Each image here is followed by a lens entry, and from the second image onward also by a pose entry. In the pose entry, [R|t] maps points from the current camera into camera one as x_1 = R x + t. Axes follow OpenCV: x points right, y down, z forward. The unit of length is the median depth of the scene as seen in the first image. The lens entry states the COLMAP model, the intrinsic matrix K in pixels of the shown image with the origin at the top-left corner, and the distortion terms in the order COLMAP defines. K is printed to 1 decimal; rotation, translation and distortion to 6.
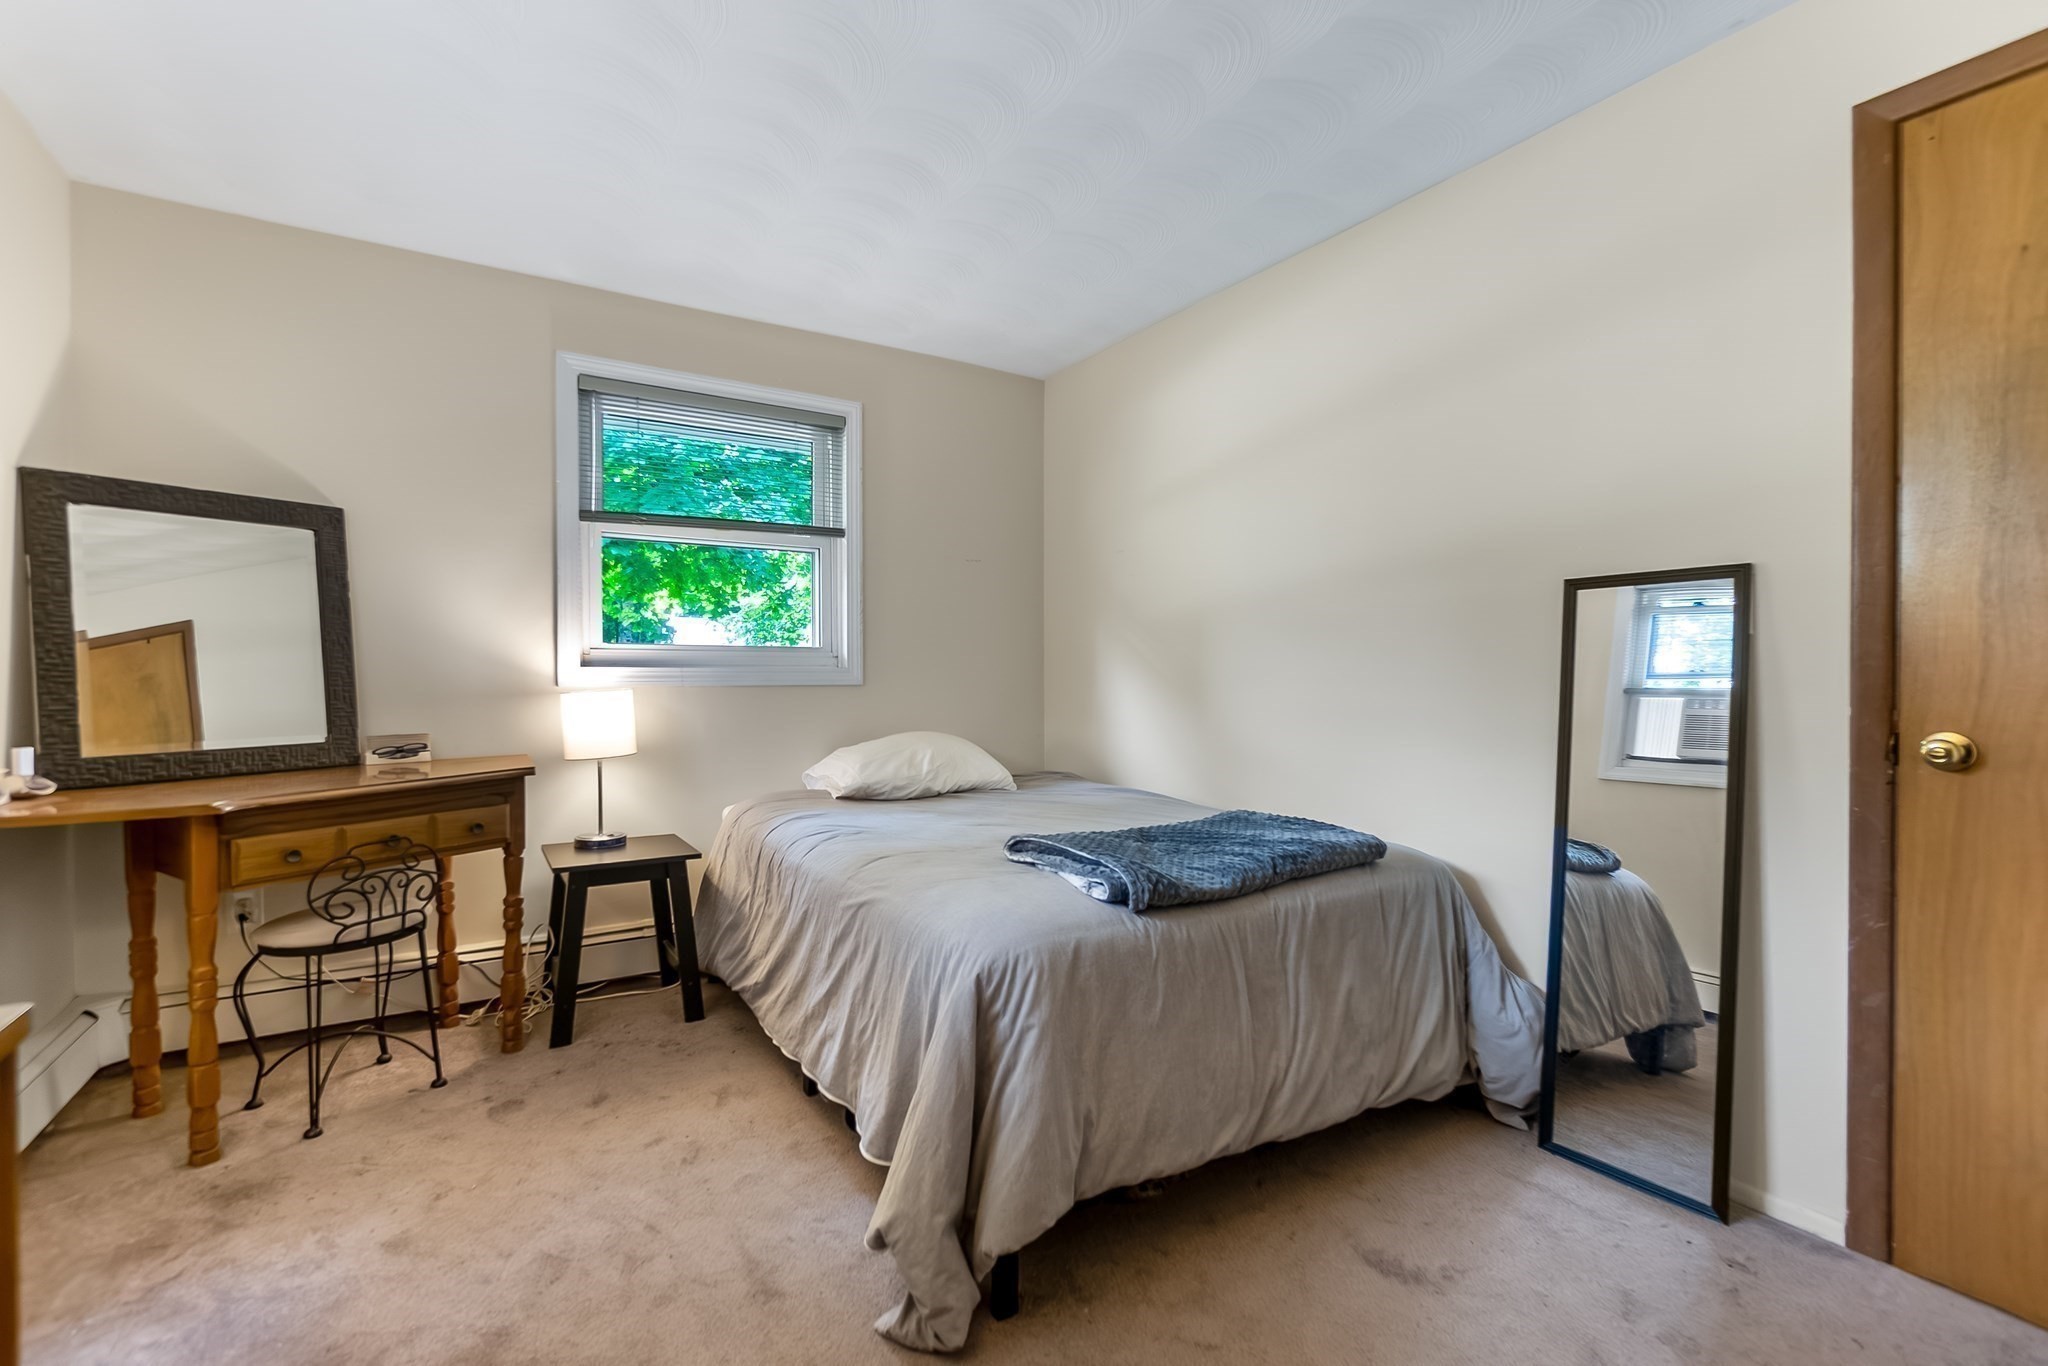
lens RADIAL K [[901.3, 0, 1016.4], [0, 901.3, 678.4], [0, 0, 1]] dist [-0.004352, 0.000032]
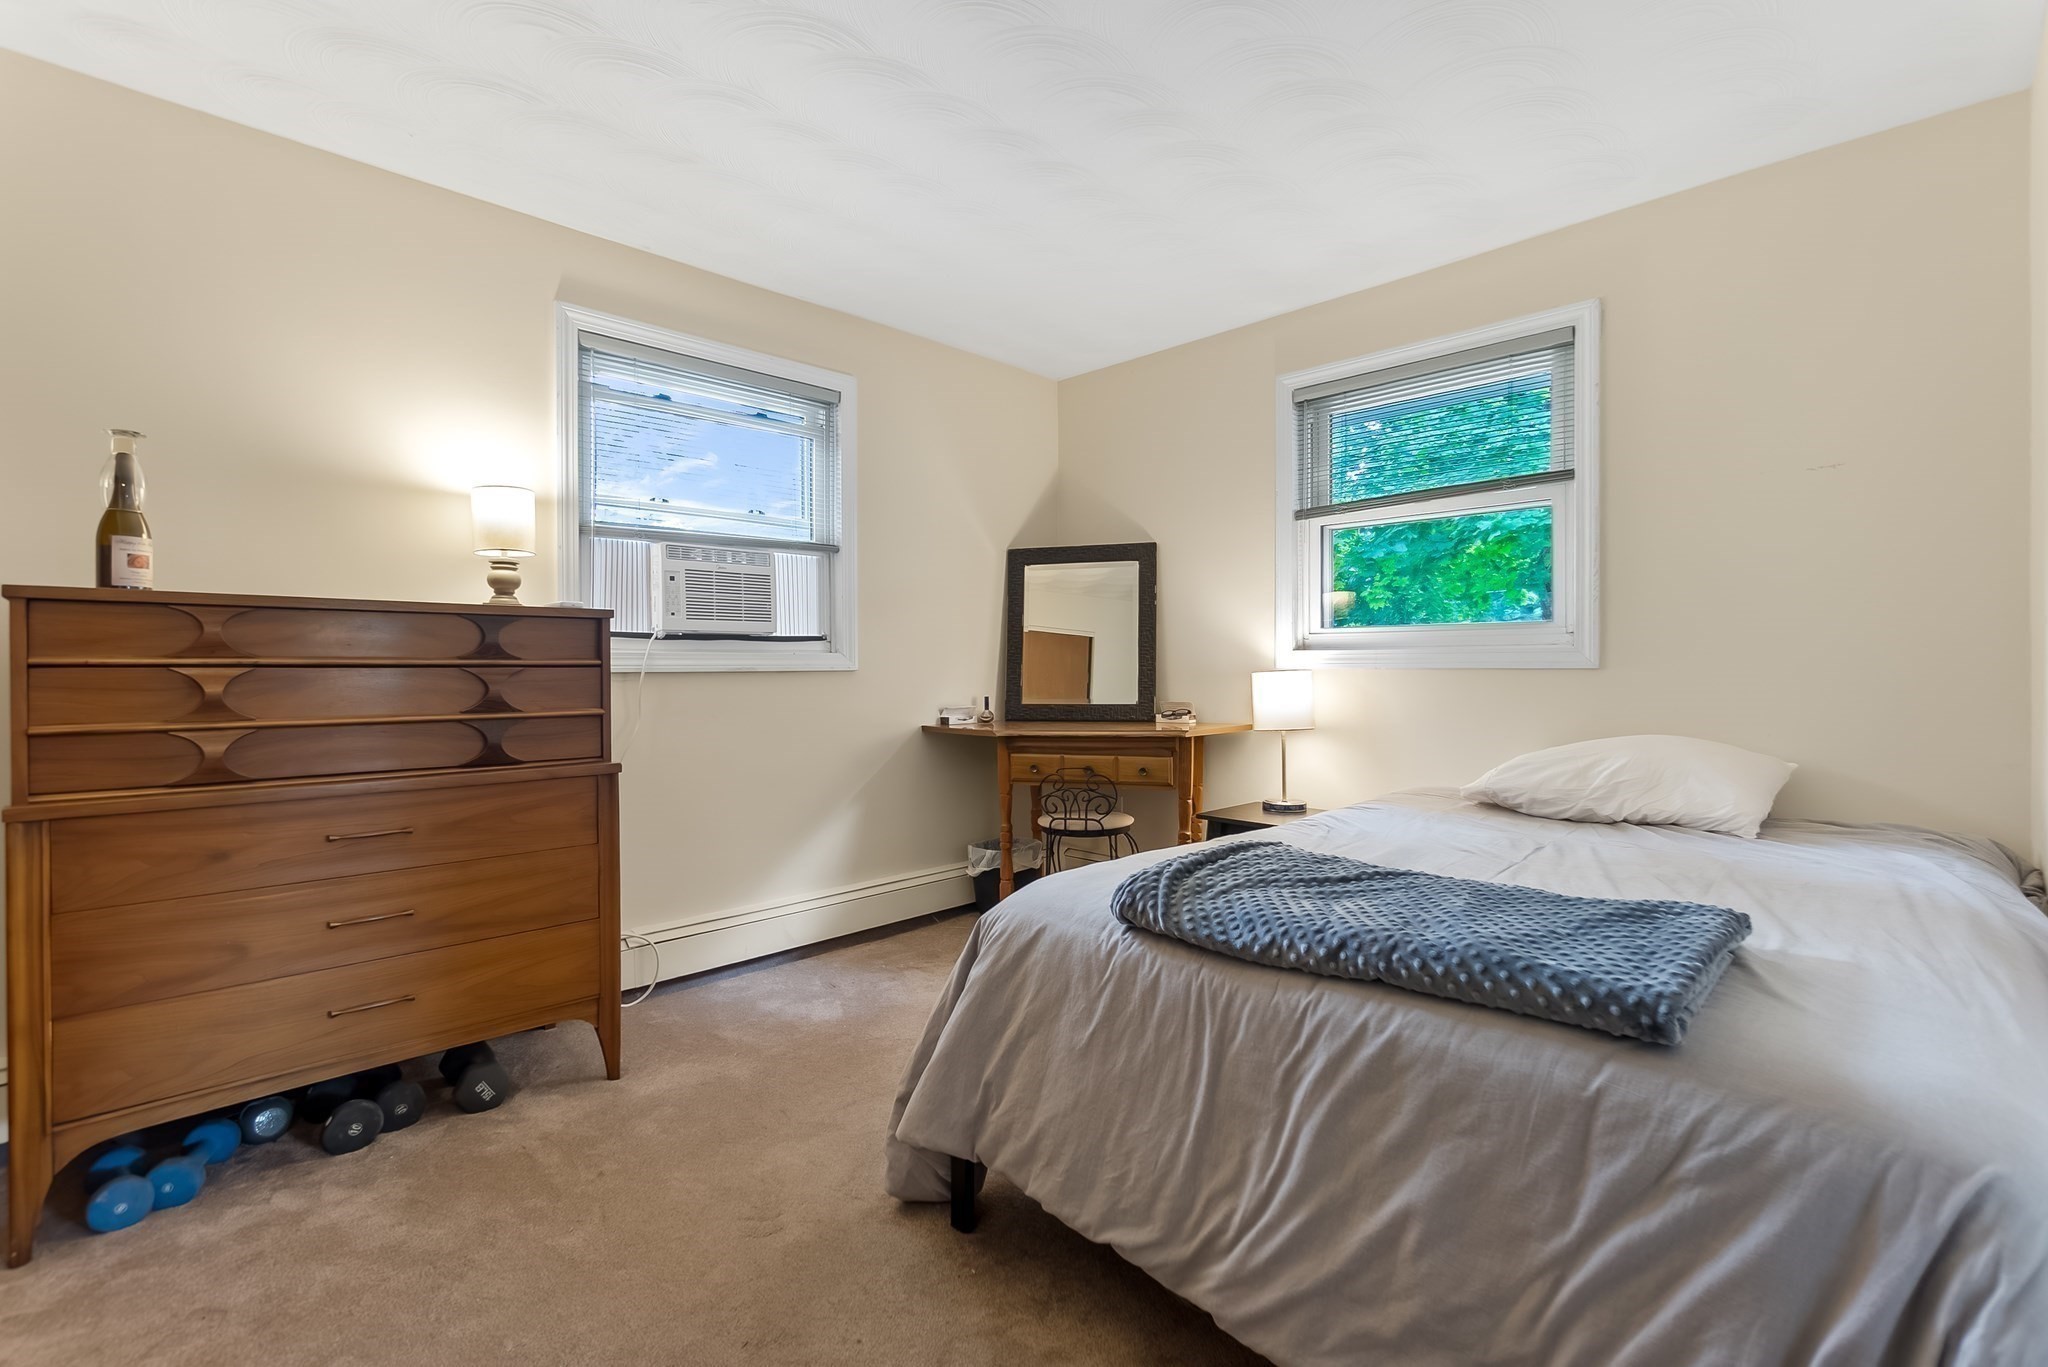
lens RADIAL K [[901.3, 0, 1016.4], [0, 901.3, 678.9], [0, 0, 1]] dist [-0.004352, 0.000032]
pose [[0.227367, 0.012475, -0.973729, 0.617605], [-0.005667, 0.999918, 0.011488, 0.013318], [0.973793, 0.002906, 0.227419, 0.471174]]
